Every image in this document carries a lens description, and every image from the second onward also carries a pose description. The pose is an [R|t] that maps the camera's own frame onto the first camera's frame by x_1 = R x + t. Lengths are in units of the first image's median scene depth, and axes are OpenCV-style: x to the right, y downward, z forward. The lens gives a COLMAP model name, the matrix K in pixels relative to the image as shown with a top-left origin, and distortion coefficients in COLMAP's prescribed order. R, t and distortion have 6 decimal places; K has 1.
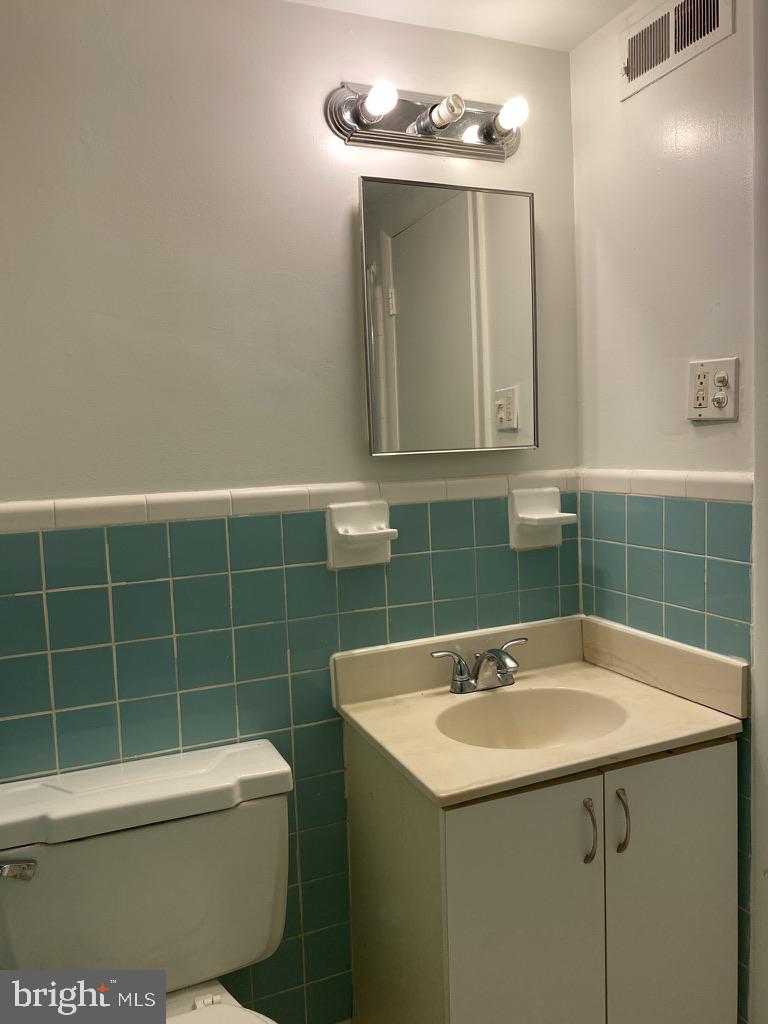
lens RADIAL K [[787.5, 0, 388.6], [0, 787.5, 514.3], [0, 0, 1]] dist [0.076785, -0.107198]
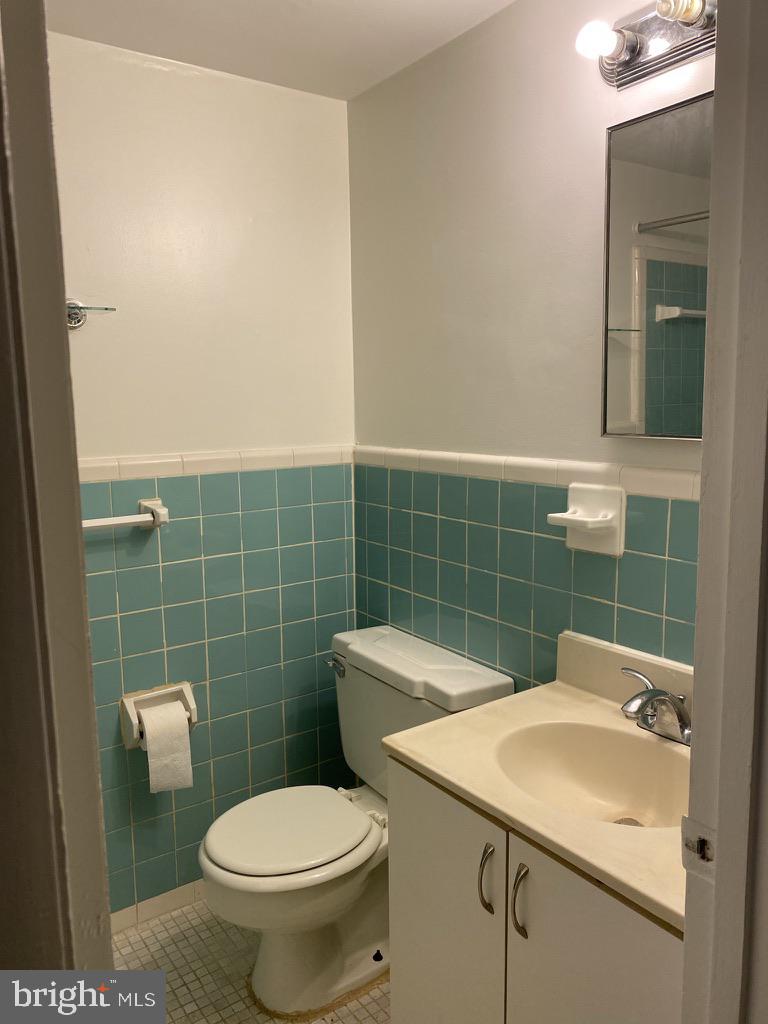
lens RADIAL K [[787.5, 0, 388.6], [0, 787.5, 514.3], [0, 0, 1]] dist [0.076785, -0.107198]
pose [[0.204430, 0.178649, -0.962441, 0.837397], [-0.082371, 0.982858, 0.164943, -0.117891], [0.975409, 0.045558, 0.215641, 0.558977]]
